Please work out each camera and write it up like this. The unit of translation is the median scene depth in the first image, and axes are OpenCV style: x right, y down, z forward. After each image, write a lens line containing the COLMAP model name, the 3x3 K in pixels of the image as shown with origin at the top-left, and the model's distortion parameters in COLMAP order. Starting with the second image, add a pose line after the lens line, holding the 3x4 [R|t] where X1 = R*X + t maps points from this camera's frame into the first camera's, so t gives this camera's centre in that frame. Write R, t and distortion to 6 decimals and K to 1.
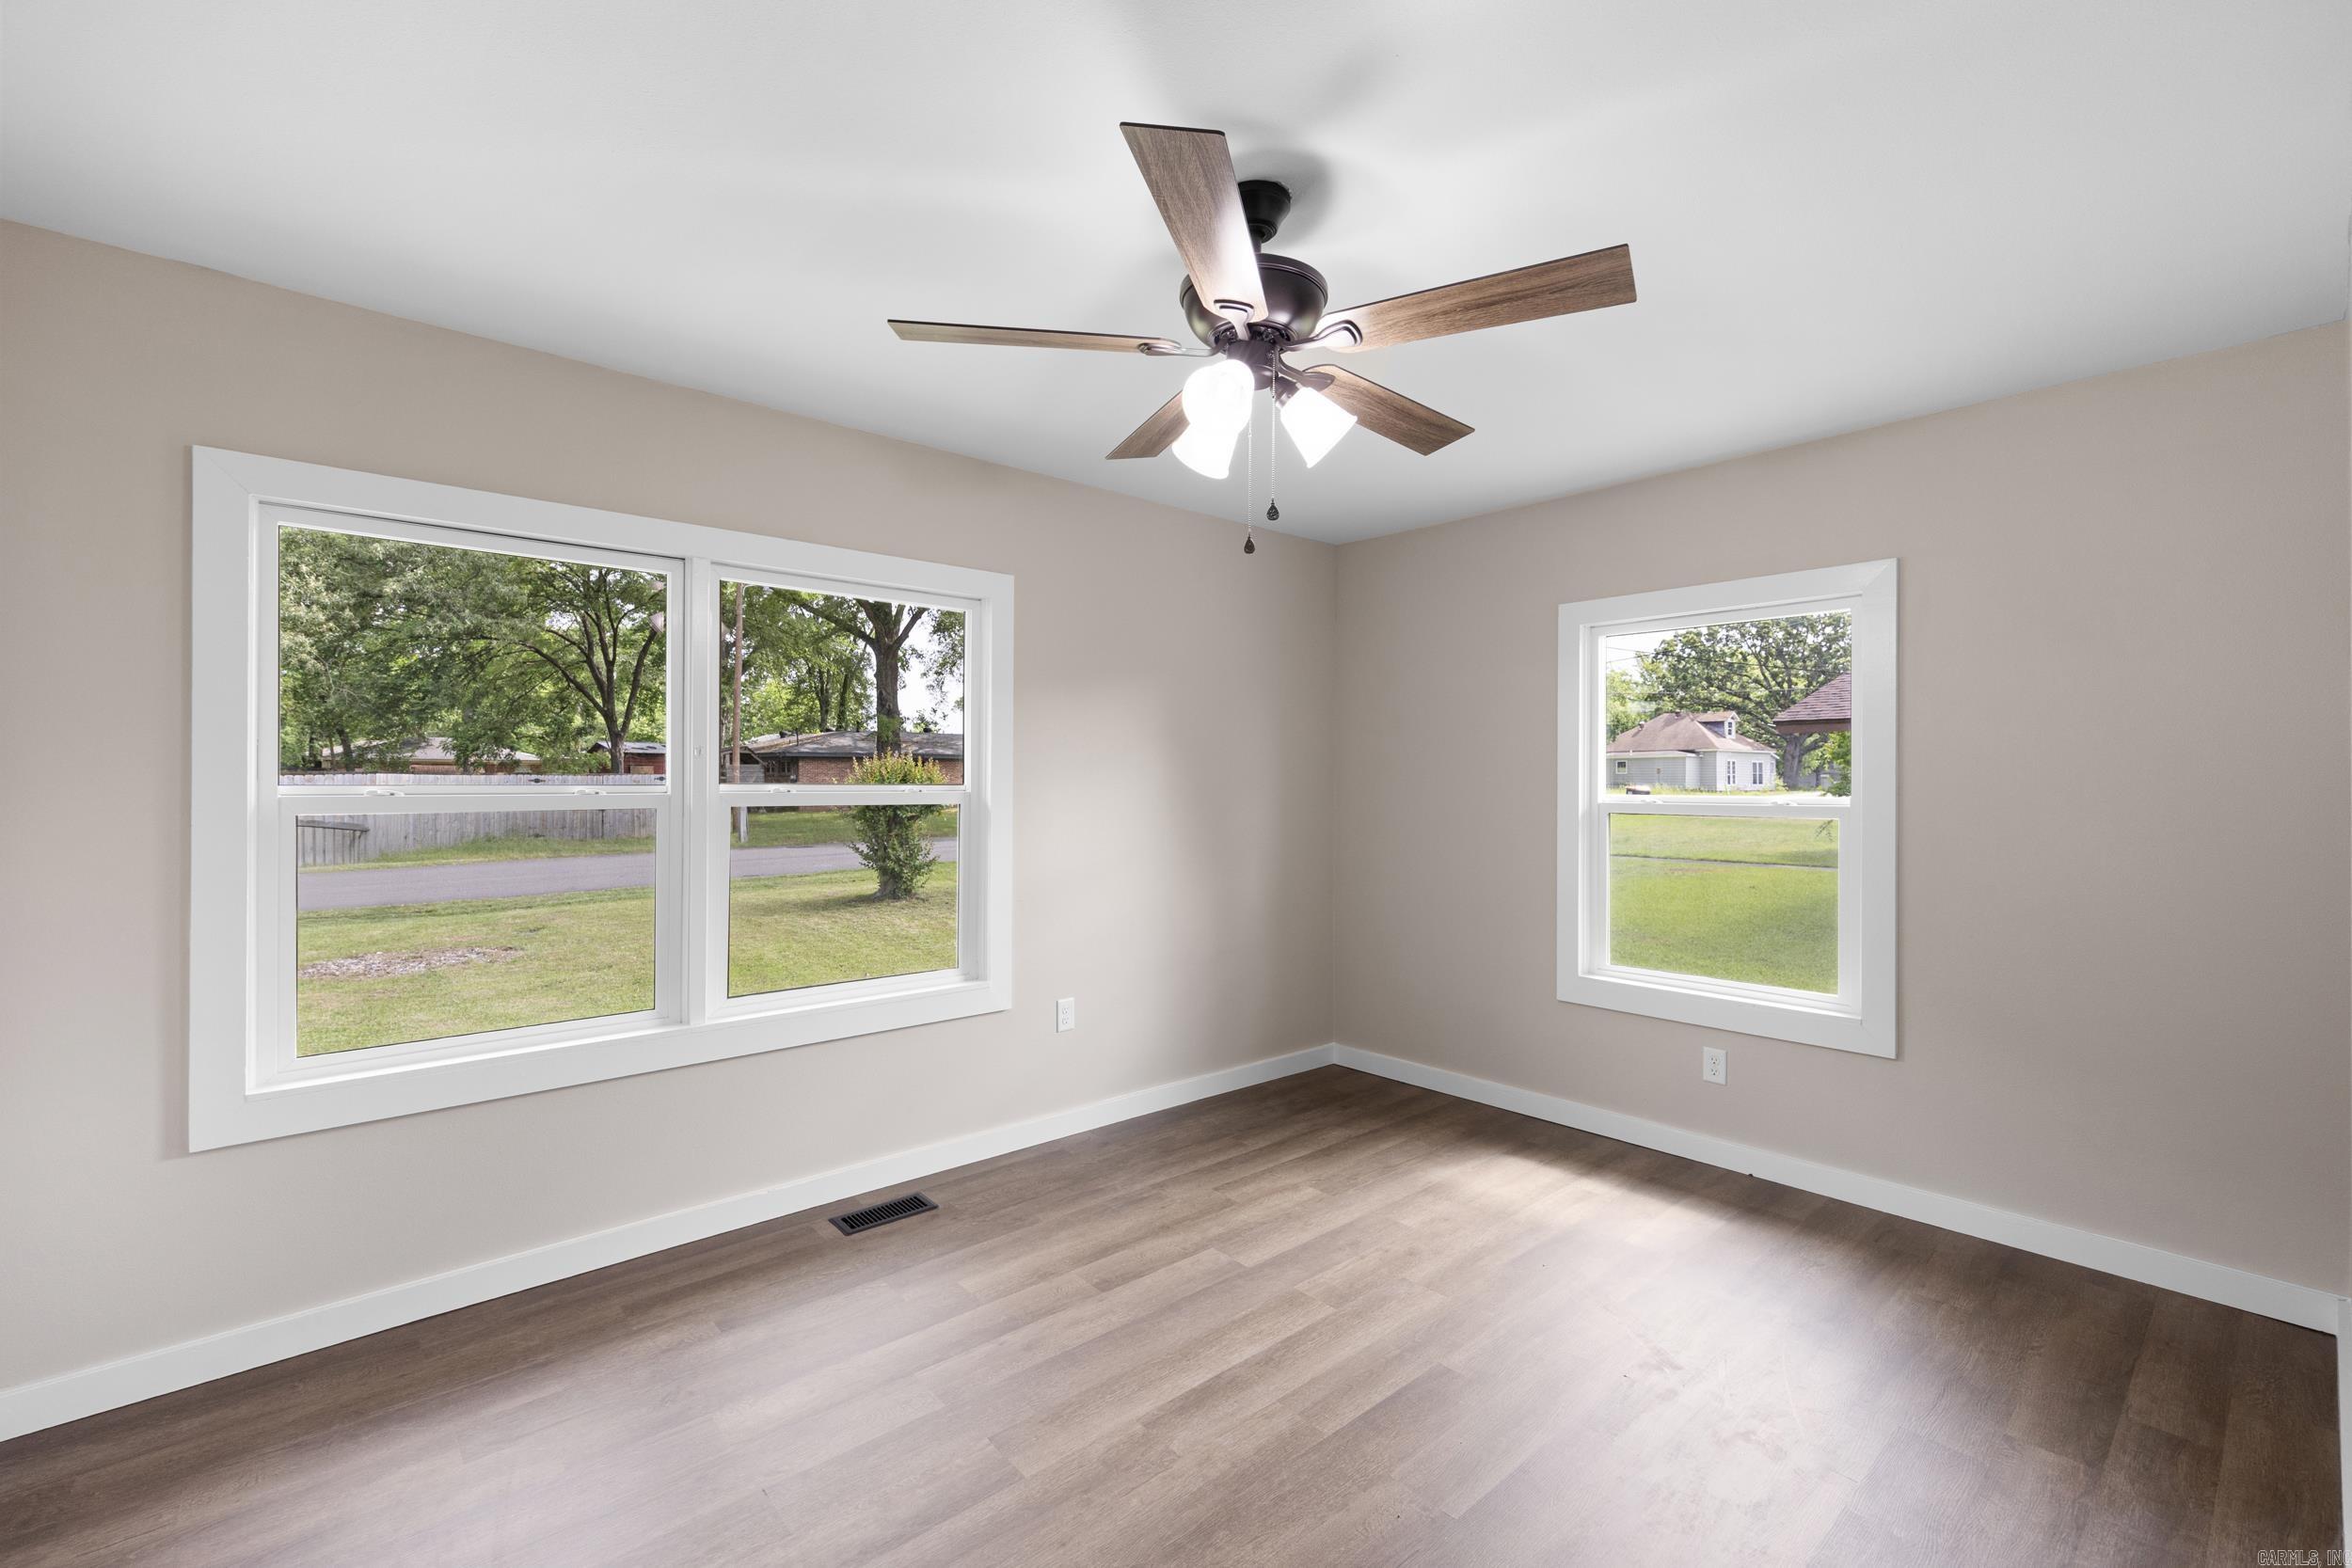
lens RADIAL K [[962.3, 0, 1166.2], [0, 962.3, 781.4], [0, 0, 1]] dist [0.000422, 0.000041]
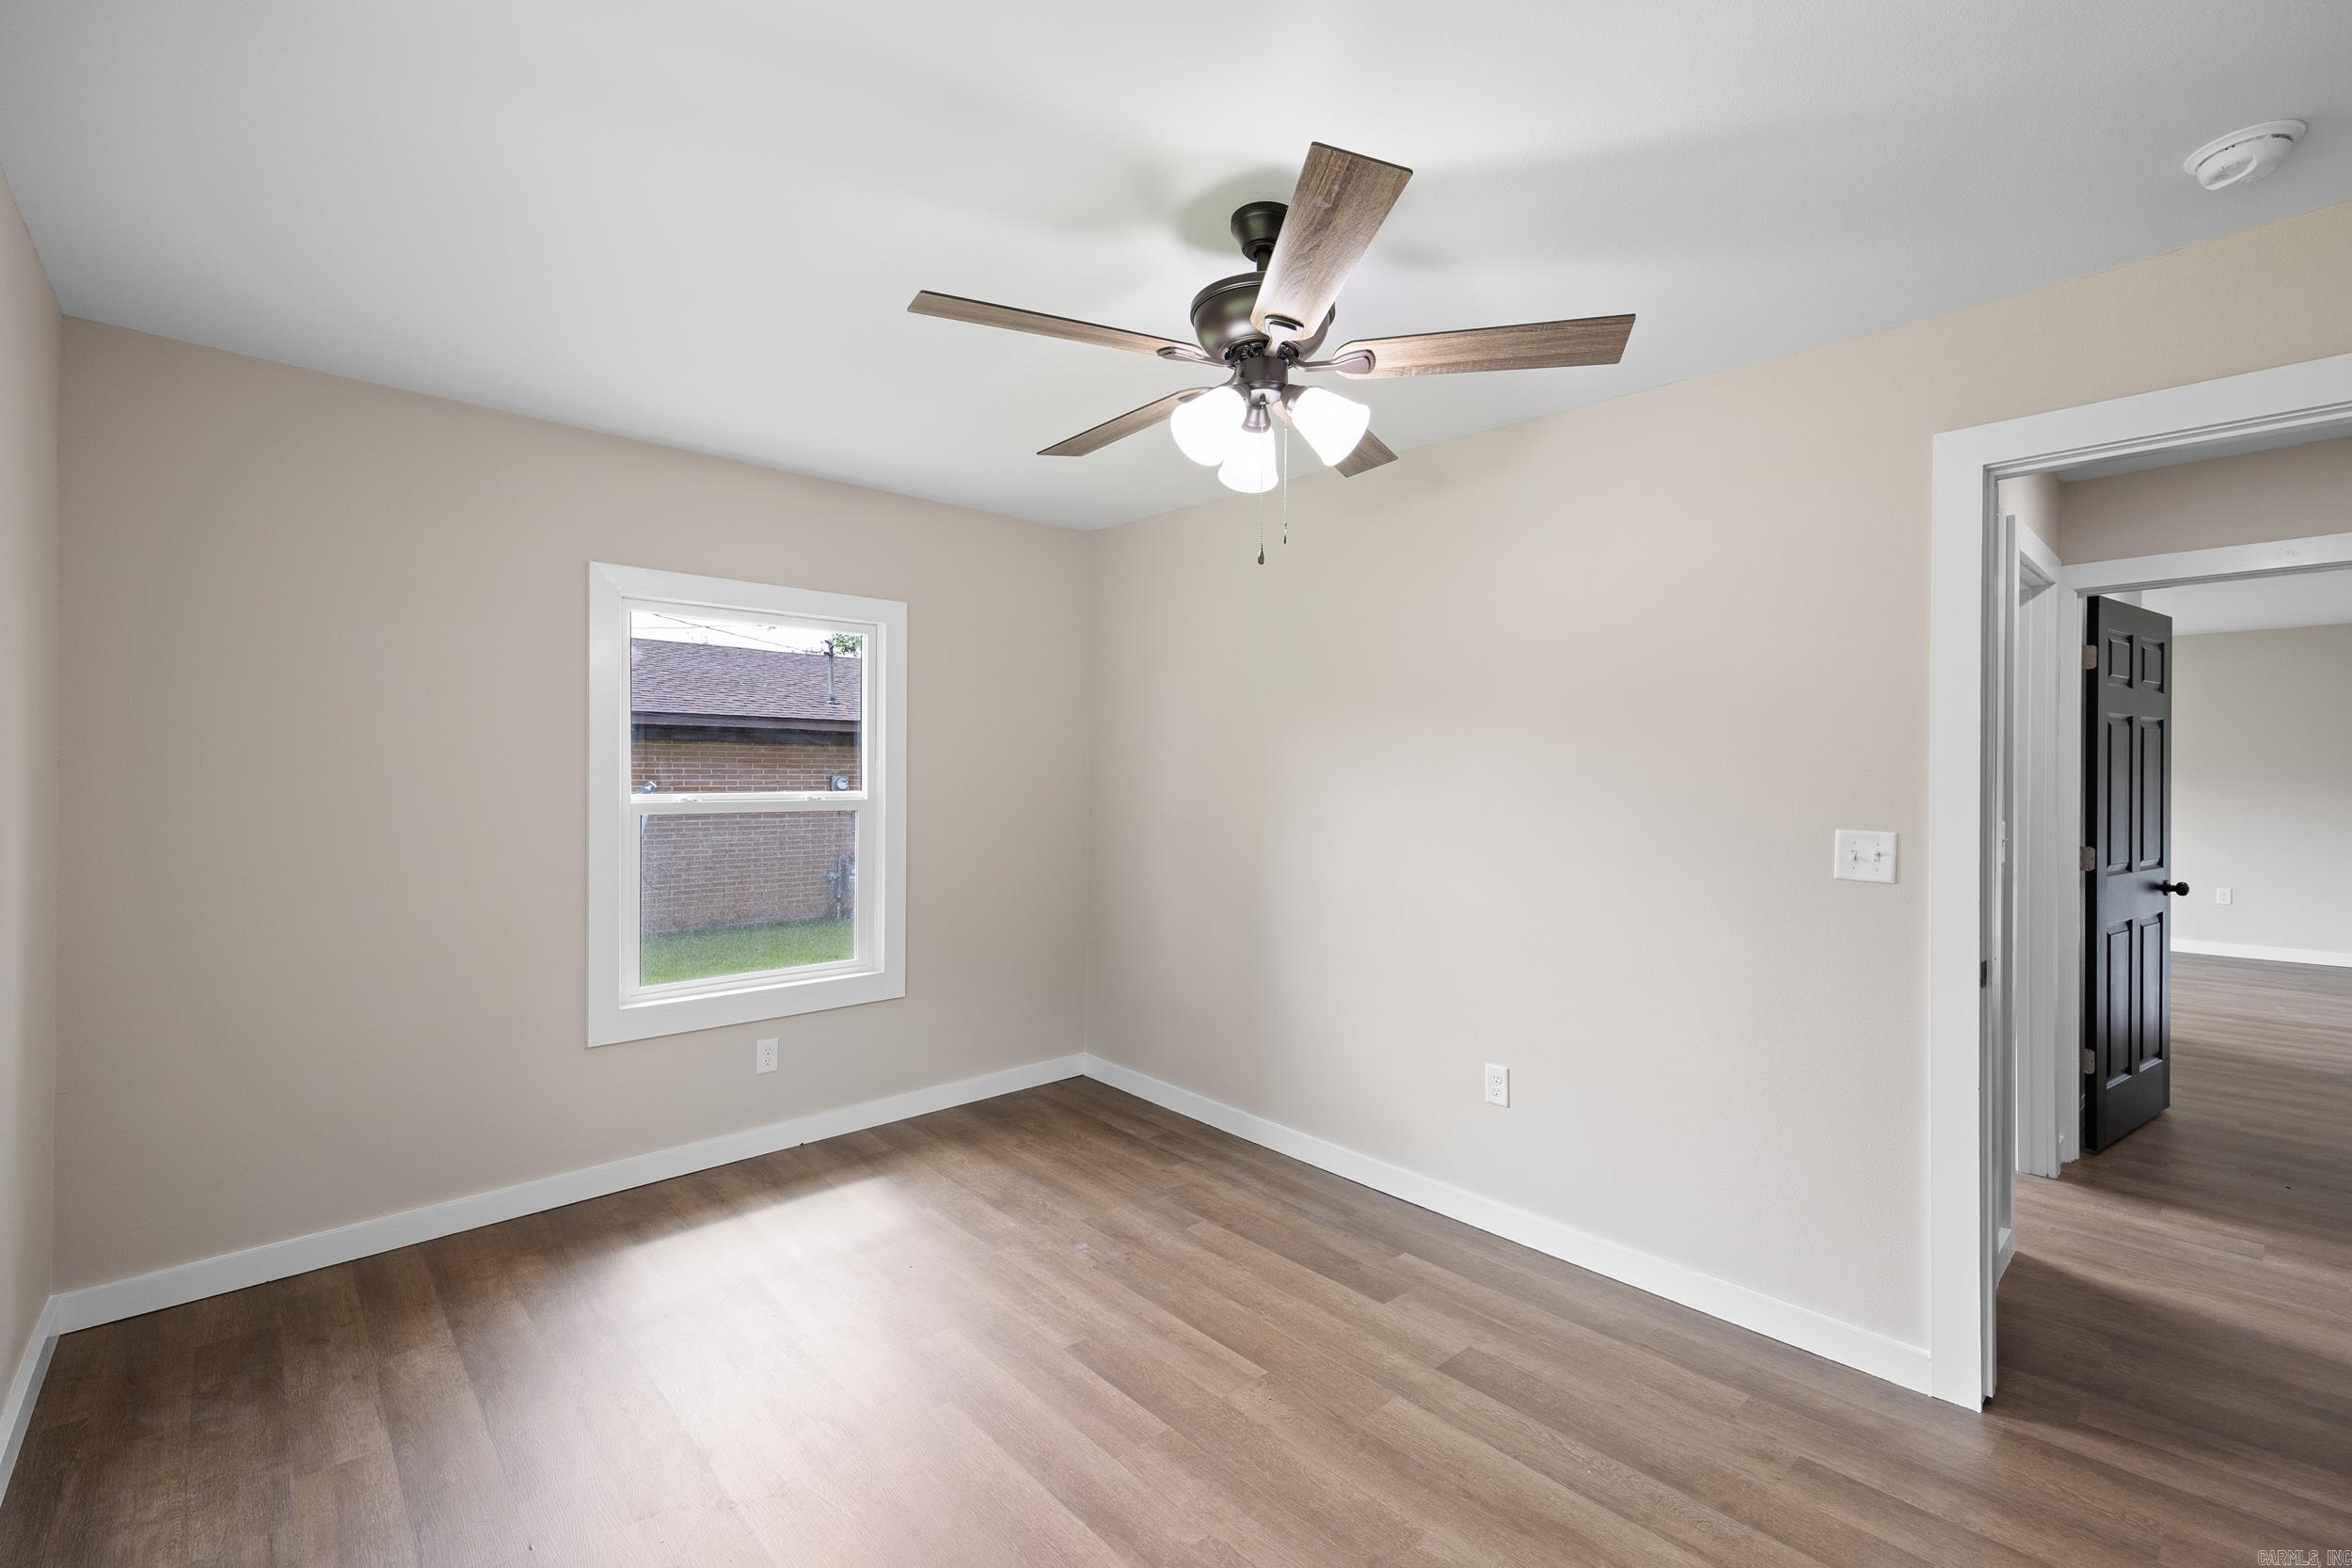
lens RADIAL K [[1011.2, 0, 1177.0], [0, 1011.2, 761.3], [0, 0, 1]] dist [0.001430, 0.000111]
pose [[-0.015288, 0.011980, 0.999811, -0.659754], [-0.001369, 0.999927, -0.012003, -0.009680], [-0.999882, -0.001552, -0.015270, 0.730908]]
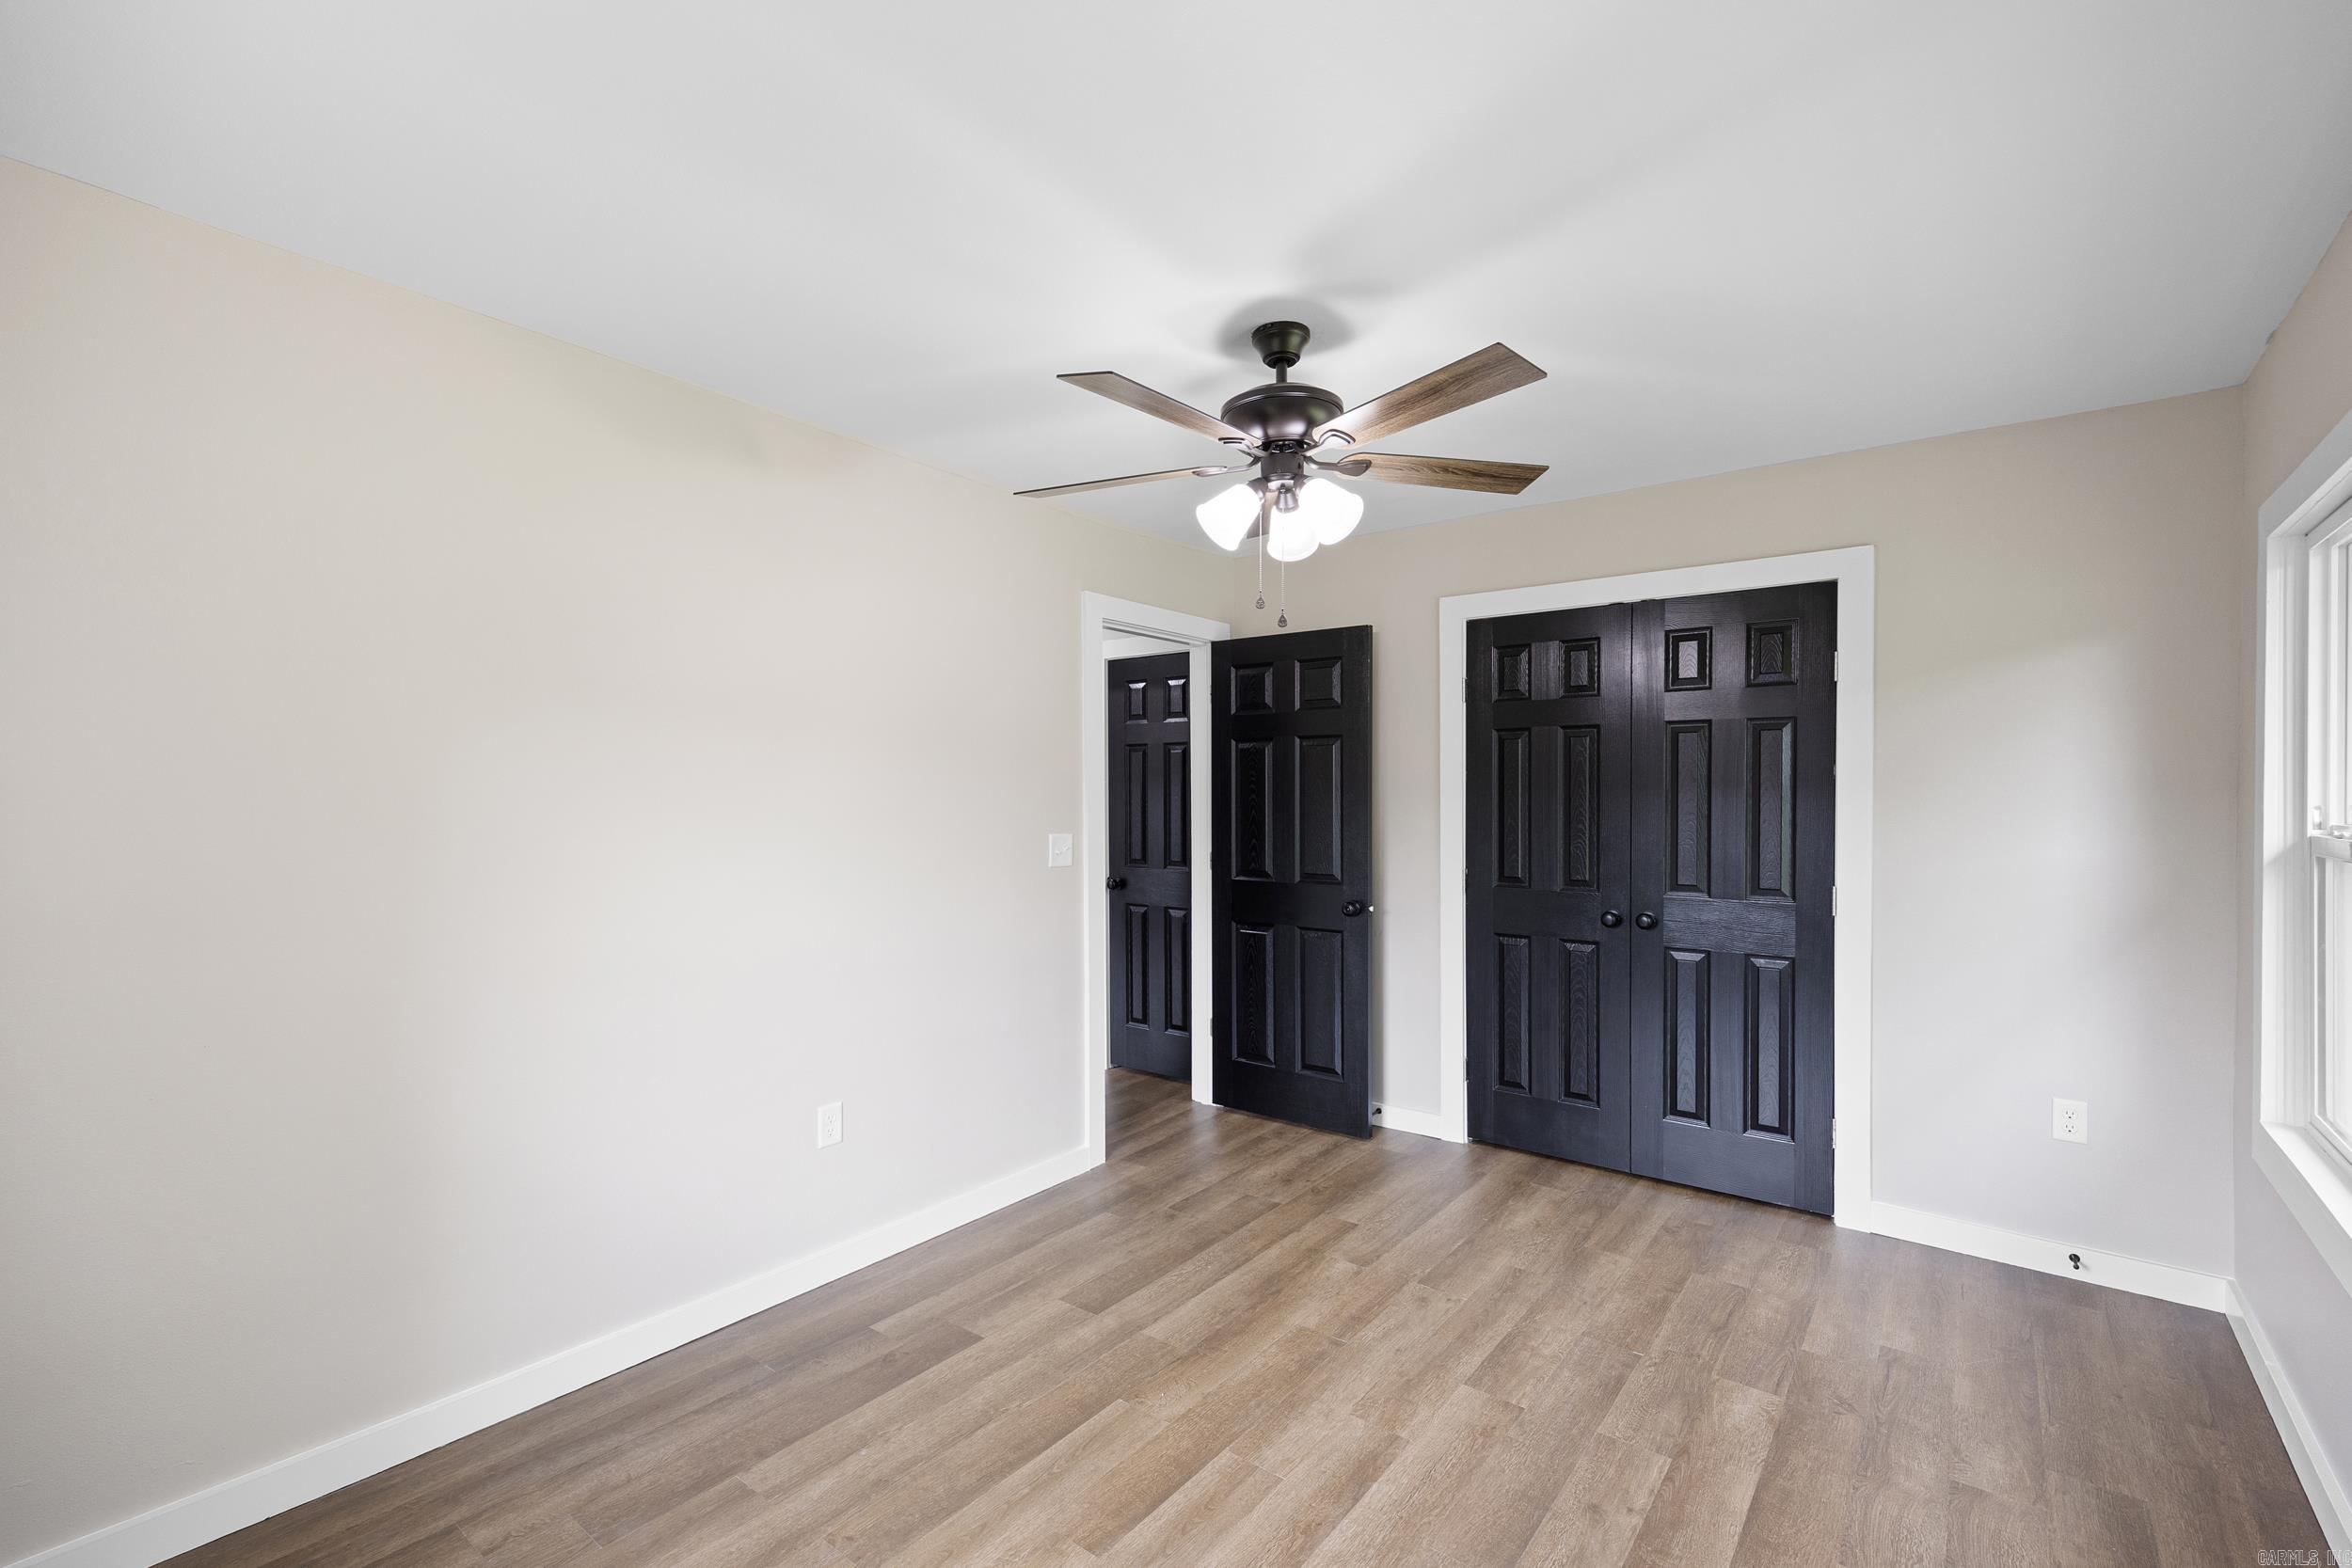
lens RADIAL K [[1040.1, 0, 1161.9], [0, 1040.1, 791.5], [0, 0, 1]] dist [0.003424, 0.000585]
pose [[-0.983169, 0.000732, -0.182695, 0.316659], [0.000918, 0.999999, -0.000931, -0.017034], [0.182694, -0.001083, -0.983169, 1.507543]]
